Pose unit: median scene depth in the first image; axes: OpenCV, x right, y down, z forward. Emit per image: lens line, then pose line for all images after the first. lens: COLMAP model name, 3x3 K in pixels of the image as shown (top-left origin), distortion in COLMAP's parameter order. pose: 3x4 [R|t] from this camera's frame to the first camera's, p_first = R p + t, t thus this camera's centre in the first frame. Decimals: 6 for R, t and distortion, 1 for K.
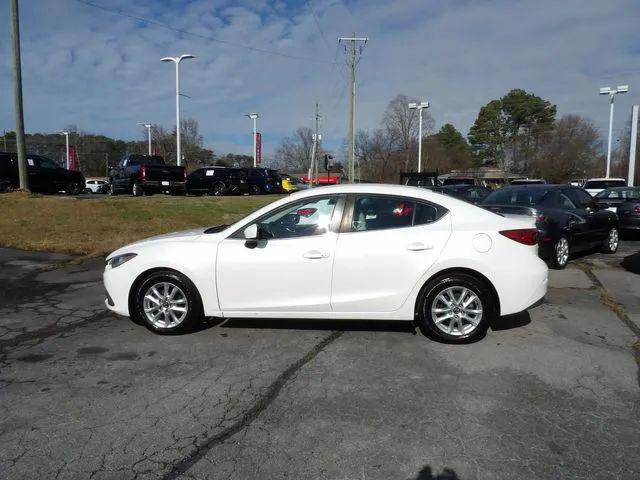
lens RADIAL K [[458.9, 0, 320.0], [0, 458.9, 240.0], [0, 0, 1]] dist [-0.007550, 0.006528]
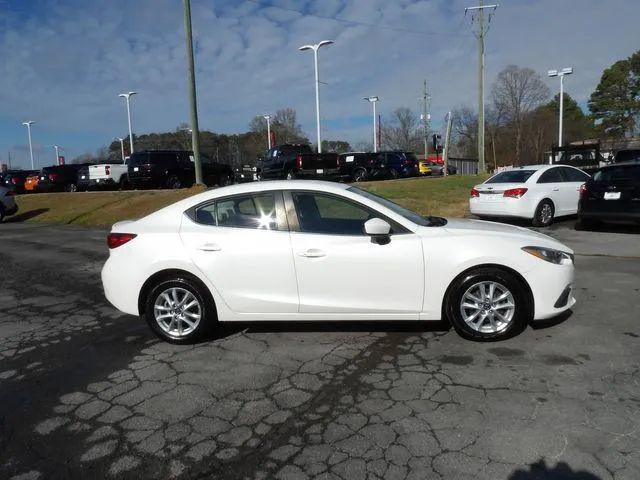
lens RADIAL K [[460.7, 0, 322.6], [0, 460.7, 238.8], [0, 0, 1]] dist [-0.006608, 0.006829]
pose [[0.981021, -0.024444, -0.192356, -0.129618], [0.030198, 0.999178, 0.027038, -0.003405], [0.191537, -0.032334, 0.980953, 0.008501]]
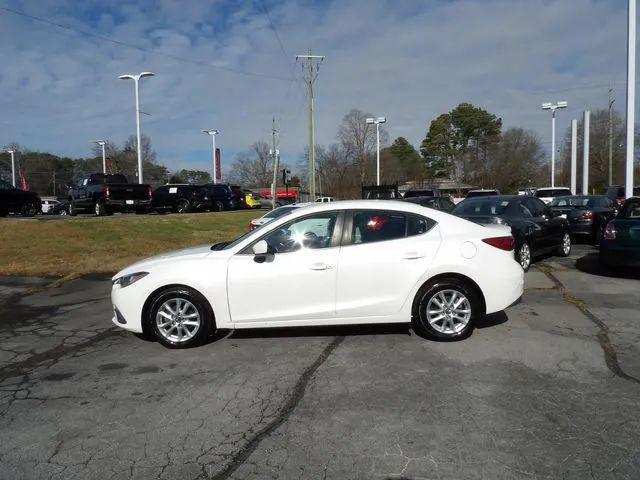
lens RADIAL K [[460.7, 0, 322.6], [0, 460.7, 238.8], [0, 0, 1]] dist [-0.006608, 0.006829]
pose [[0.994722, -0.032685, 0.097260, -0.021951], [0.035811, 0.998891, -0.030575, -0.000033], [-0.096153, 0.033896, 0.994789, -0.018916]]
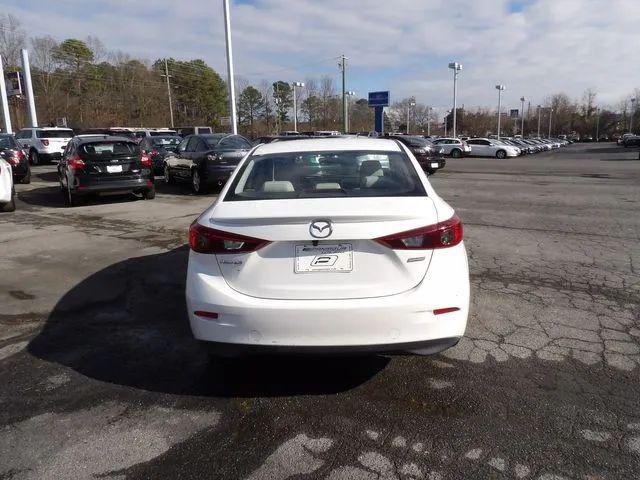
lens RADIAL K [[444.9, 0, 336.0], [0, 444.9, 237.2], [0, 0, 1]] dist [-0.005933, 0.006589]
pose [[0.104800, -0.225256, 0.968647, -0.373280], [0.117185, 0.970022, 0.212897, -0.025902], [-0.987565, 0.091199, 0.128055, 0.205460]]
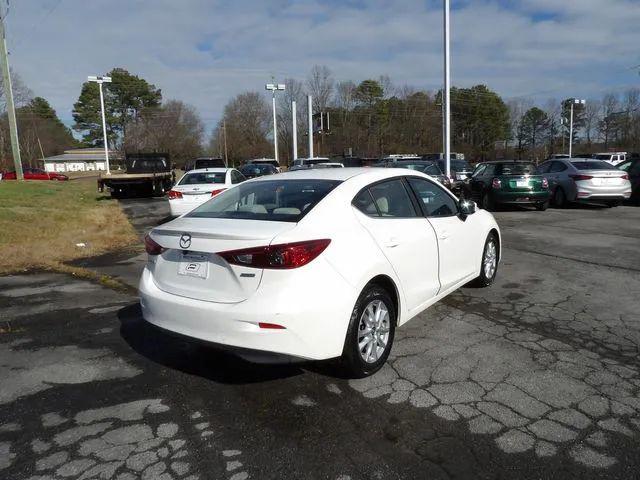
lens RADIAL K [[452.7, 0, 336.6], [0, 452.7, 240.8], [0, 0, 1]] dist [-0.004349, 0.005040]
pose [[0.637240, -0.146020, 0.756705, -0.345558], [0.112299, 0.988999, 0.096276, -0.014048], [-0.762439, 0.023626, 0.646628, 0.100413]]
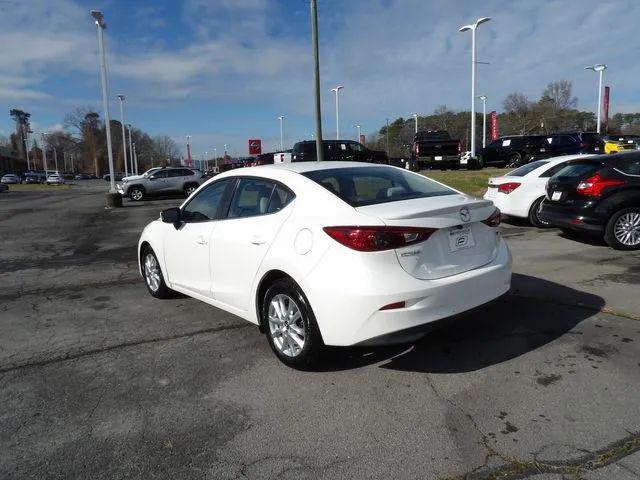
lens RADIAL K [[452.2, 0, 318.1], [0, 452.2, 241.5], [0, 0, 1]] dist [-0.000328, 0.001261]
pose [[0.708624, 0.074444, -0.701648, 0.171045], [-0.028669, 0.996635, 0.076788, -0.009599], [0.705004, -0.034298, 0.708374, 0.097036]]
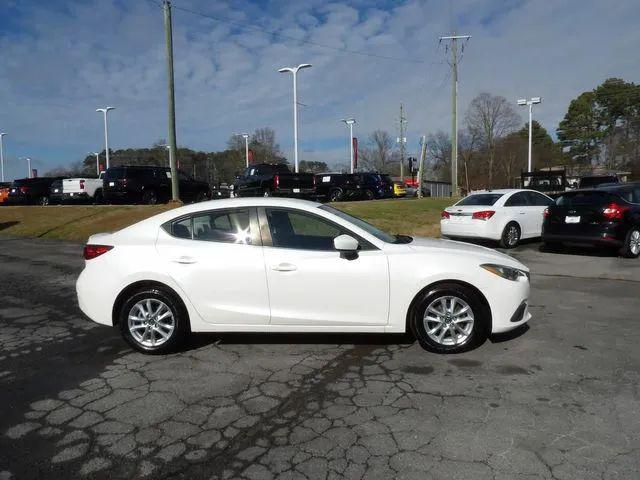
lens RADIAL K [[460.7, 0, 322.6], [0, 460.7, 238.8], [0, 0, 1]] dist [-0.006608, 0.006829]
pose [[0.989802, -0.014616, -0.141701, -0.125705], [0.012769, 0.999821, -0.013938, -0.001713], [0.141879, 0.011986, 0.989811, -0.000361]]
